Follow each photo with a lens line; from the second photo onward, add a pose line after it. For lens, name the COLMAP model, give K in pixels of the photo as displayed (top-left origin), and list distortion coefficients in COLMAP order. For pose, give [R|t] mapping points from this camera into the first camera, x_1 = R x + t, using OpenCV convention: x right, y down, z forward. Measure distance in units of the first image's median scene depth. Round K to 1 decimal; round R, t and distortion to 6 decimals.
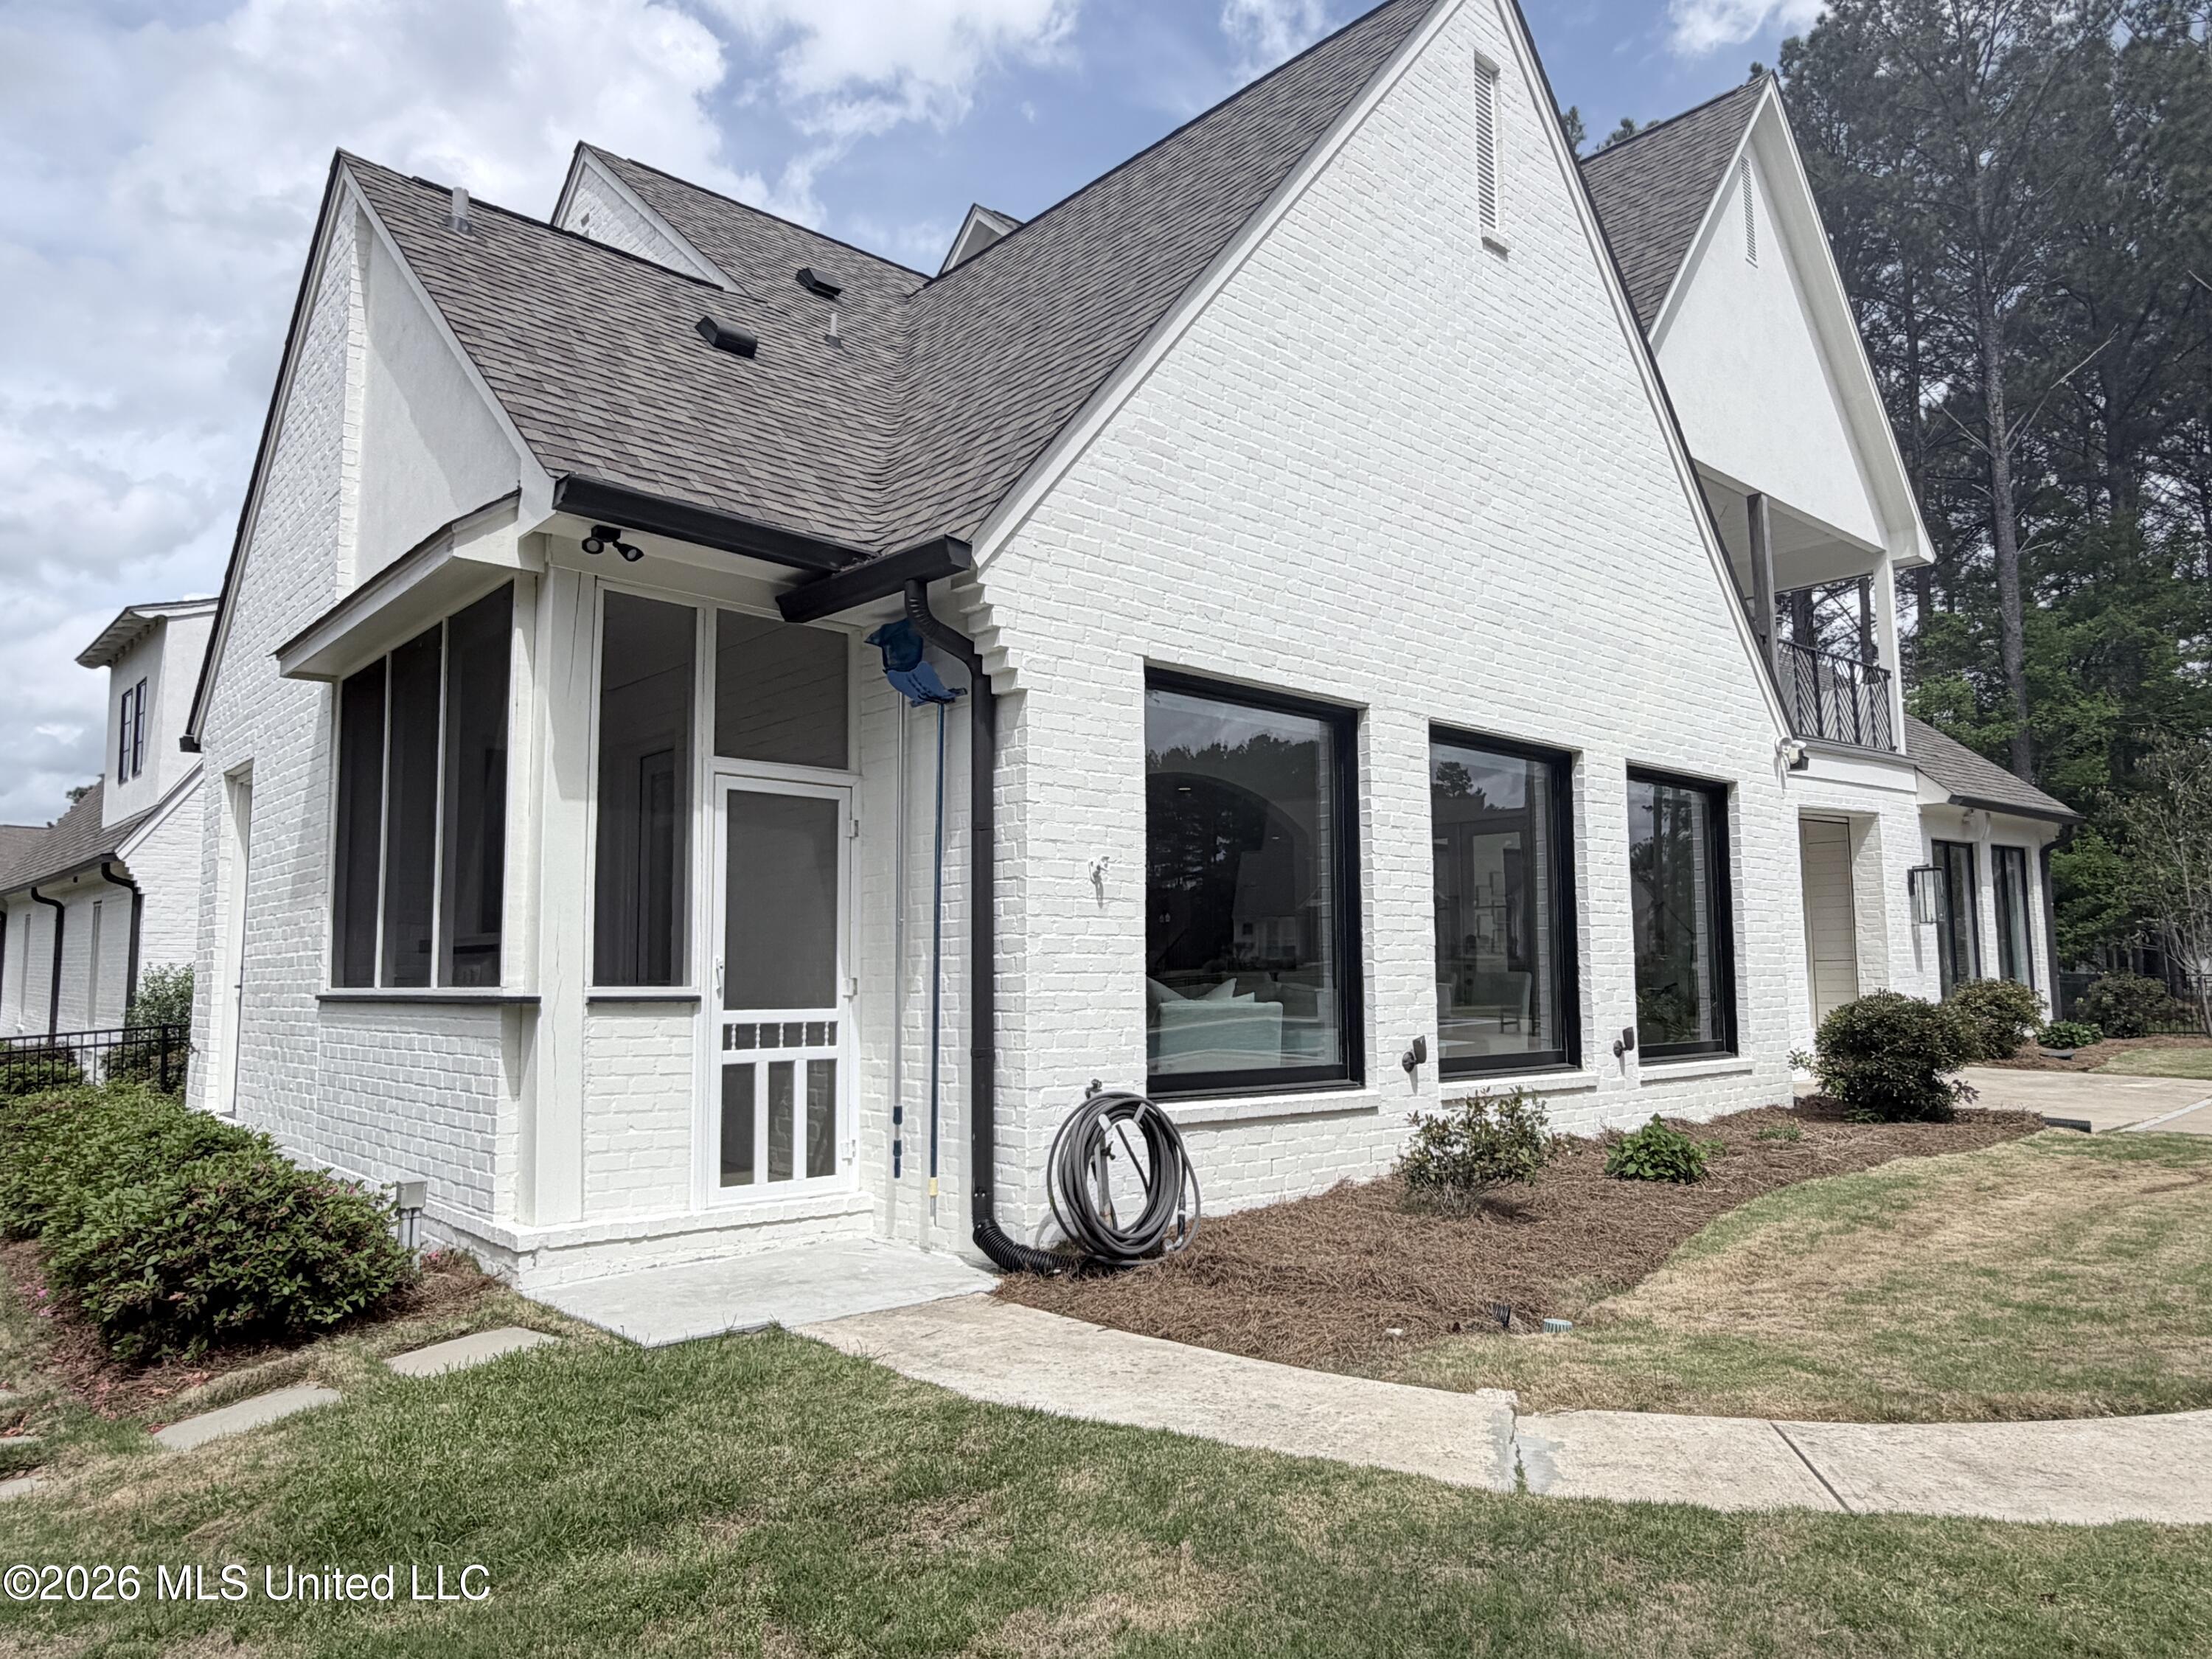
lens RADIAL K [[1451.2, 0, 1106.0], [0, 1451.2, 829.5], [0, 0, 1]] dist [-0.002956, -0.001384]
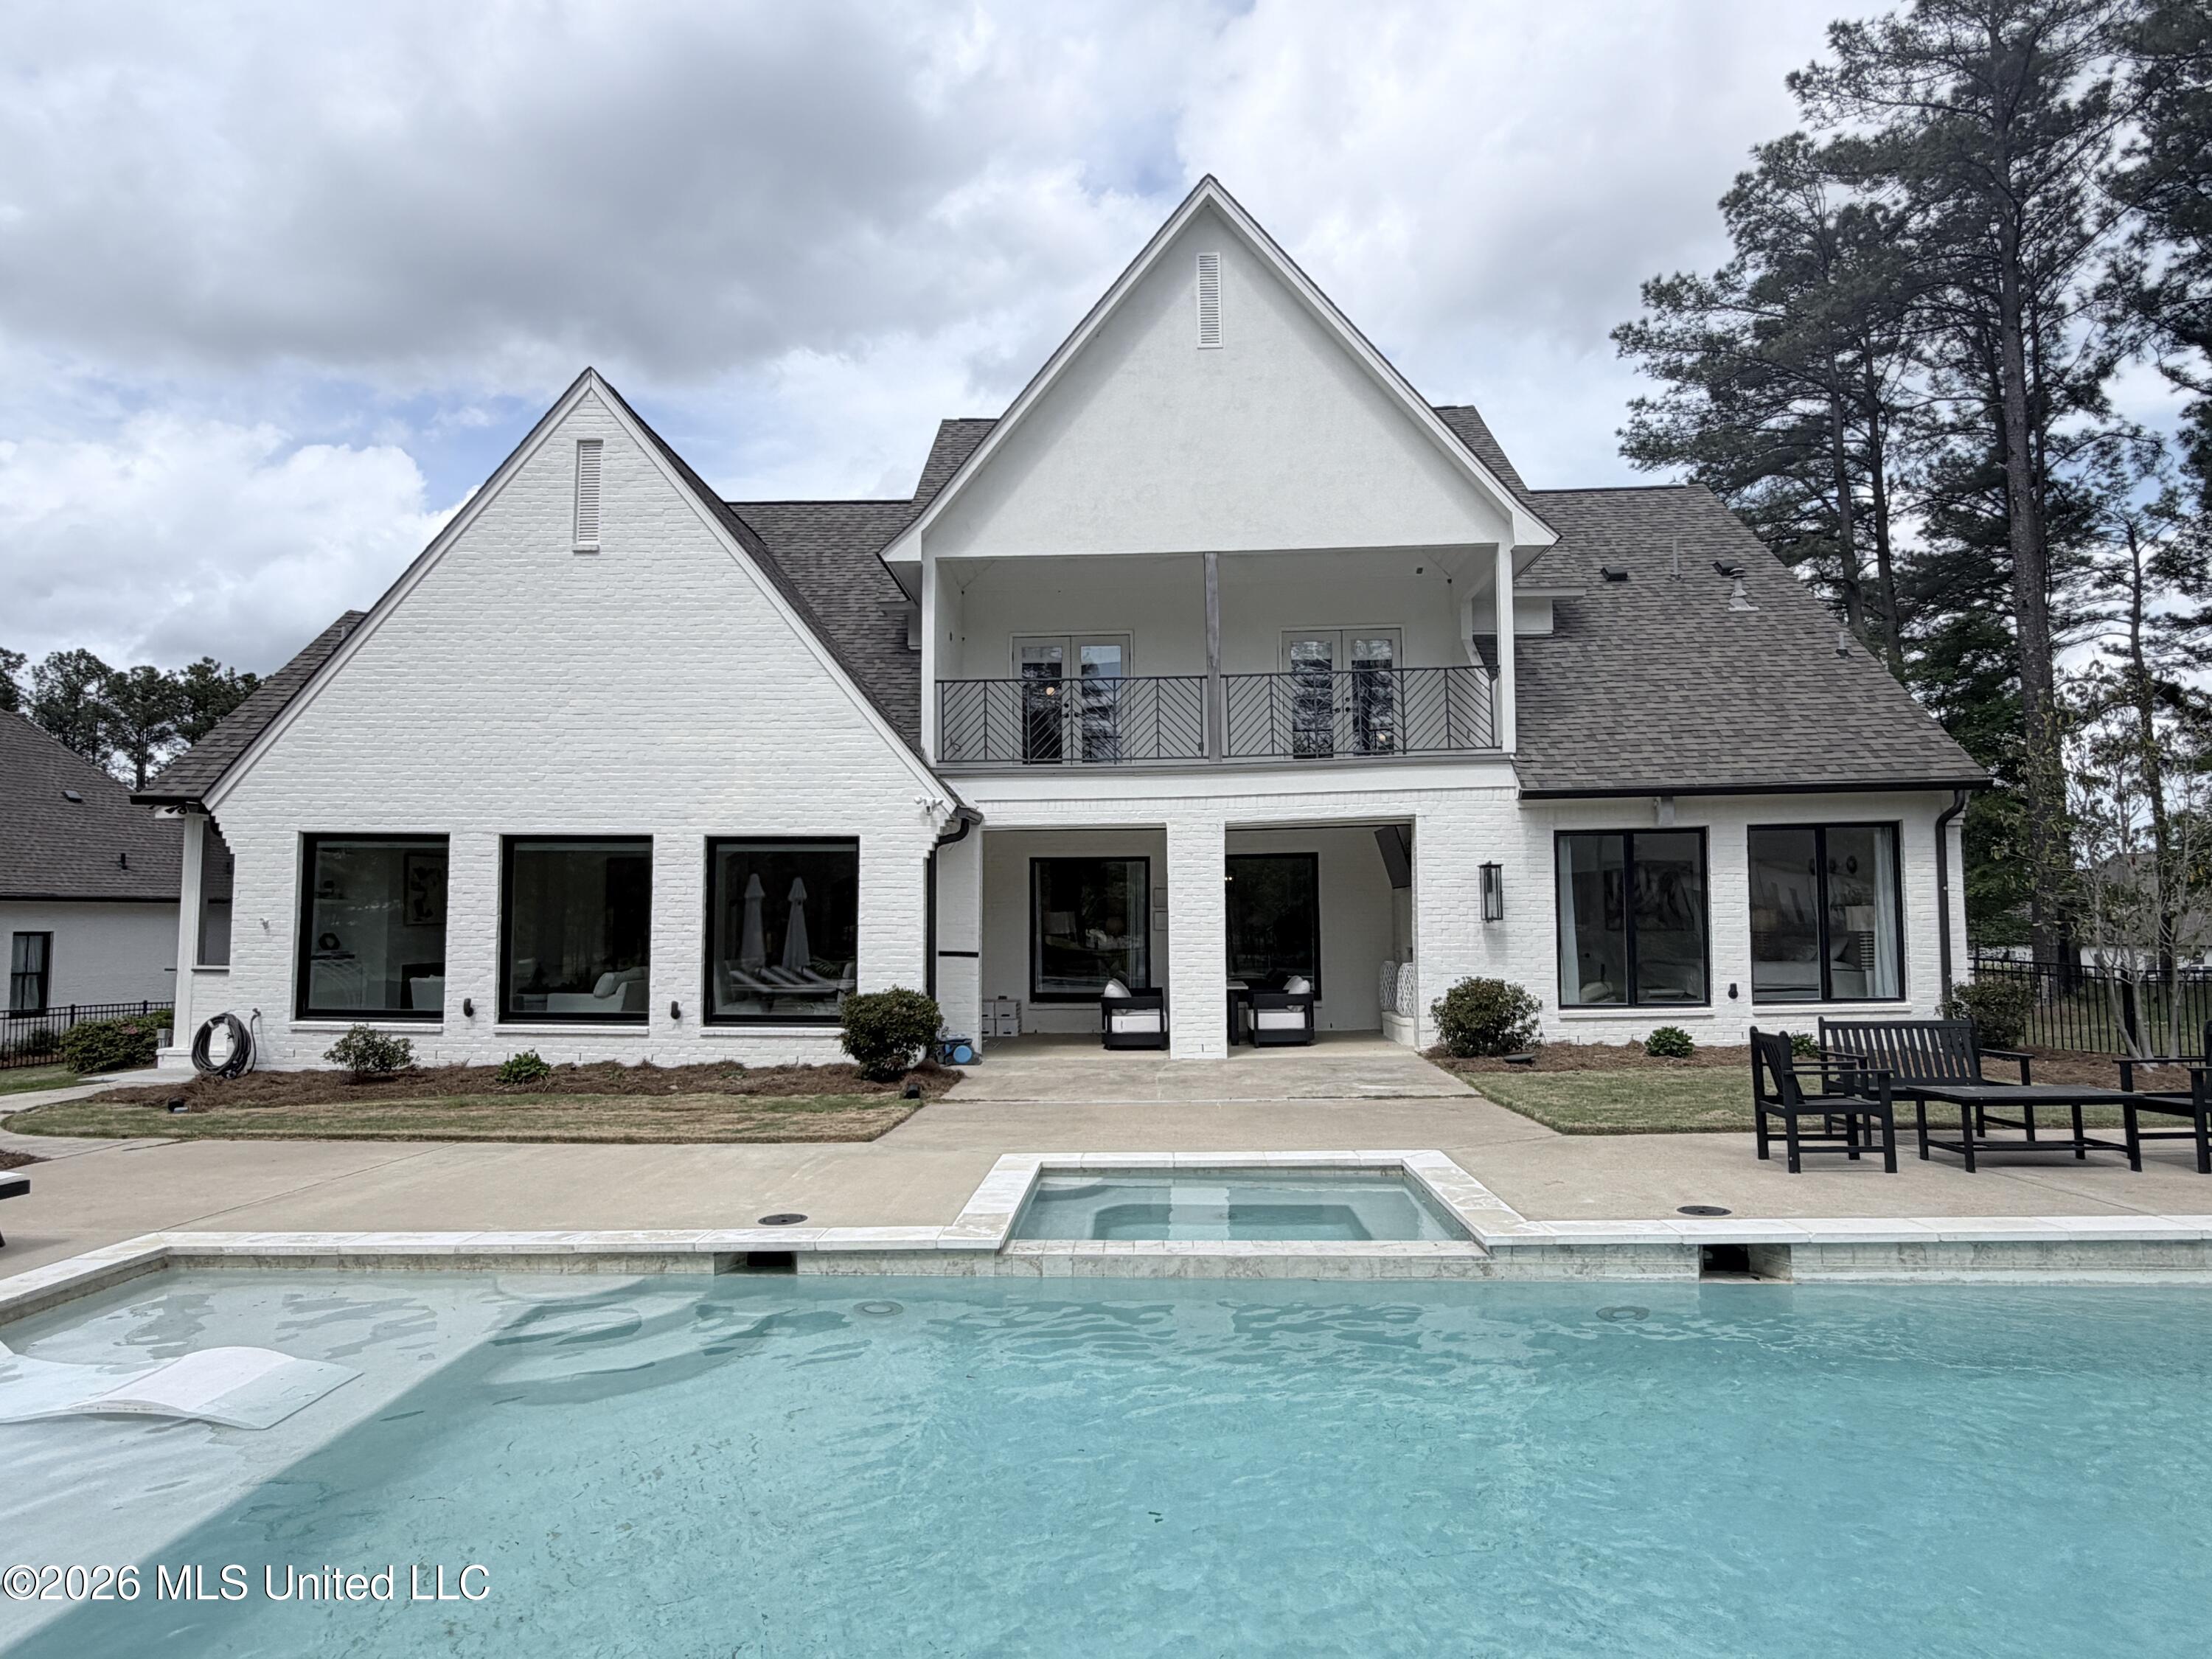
lens RADIAL K [[1315.3, 0, 1112.2], [0, 1315.3, 821.7], [0, 0, 1]] dist [0.003265, 0.000104]
pose [[0.717669, -0.043752, -0.695008, 1.719715], [0.066128, 0.997796, 0.005472, -0.041169], [0.693237, -0.049886, 0.718981, 0.267289]]
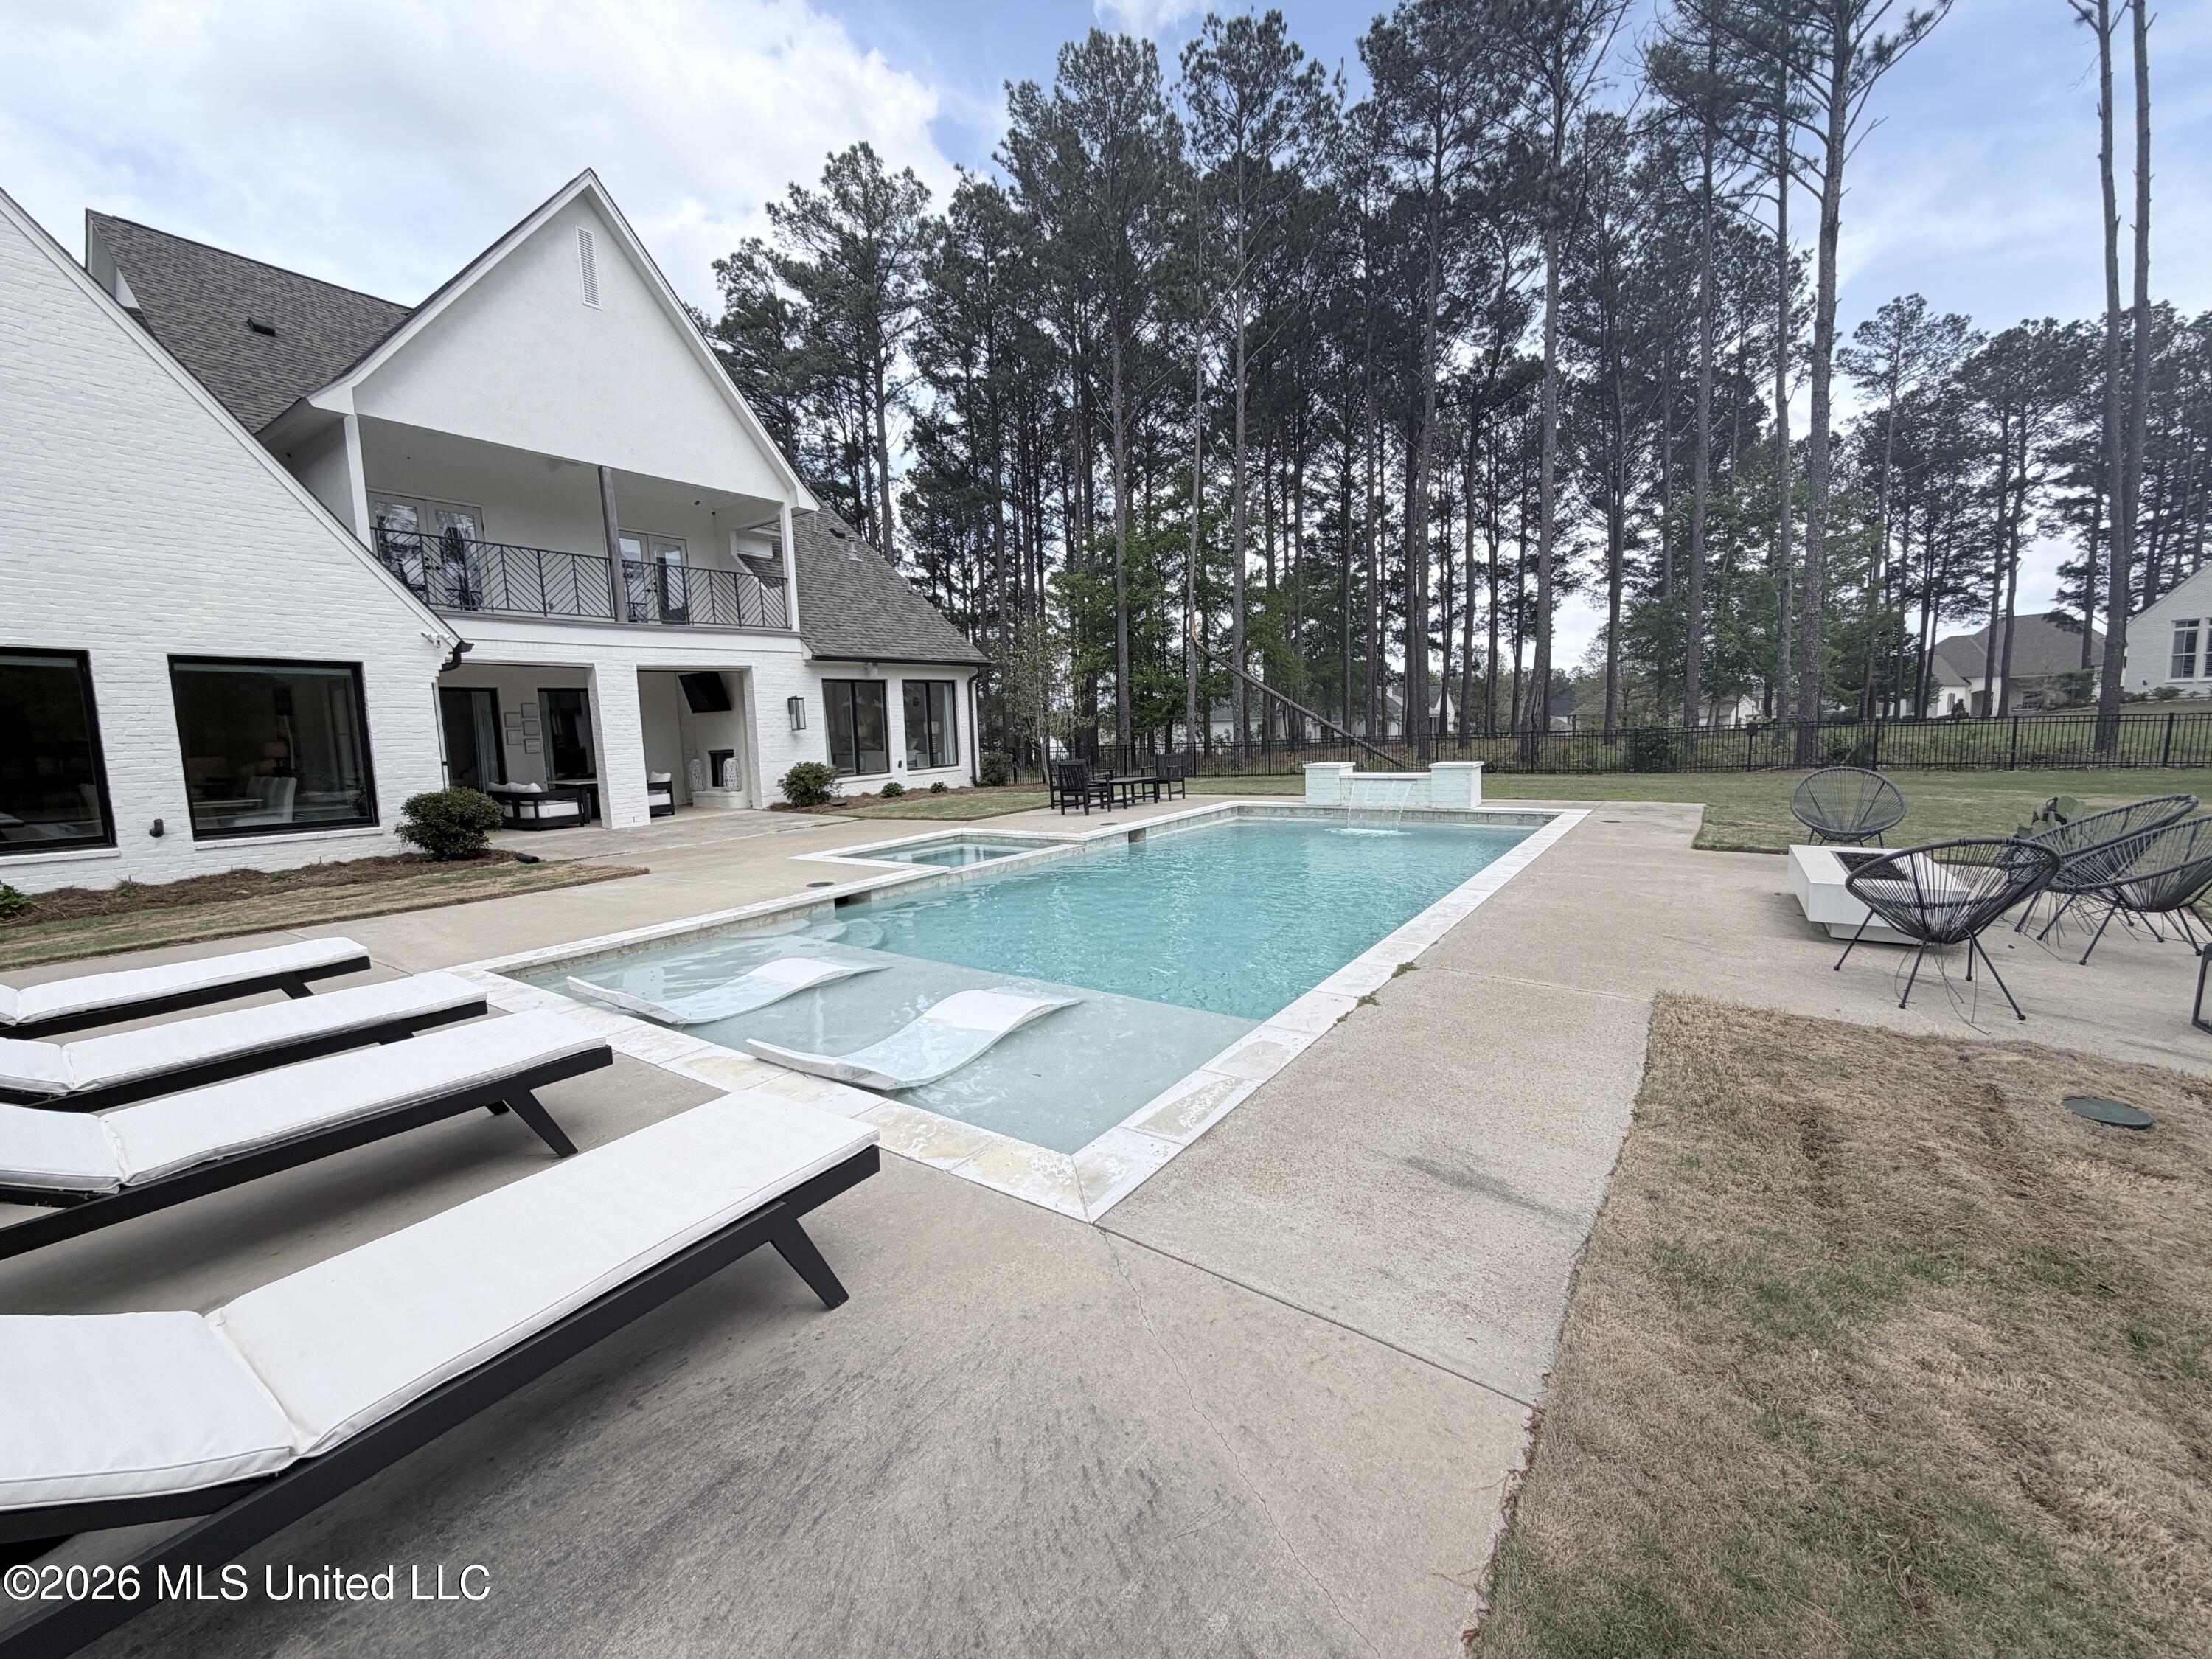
lens RADIAL K [[880.6, 0, 1100.3], [0, 880.6, 832.0], [0, 0, 1]] dist [0.000102, -0.000539]
pose [[0.973630, -0.046690, 0.223302, 1.122433], [-0.001093, 0.977866, 0.209228, -0.061288], [-0.228129, -0.203955, 0.952029, -0.241955]]
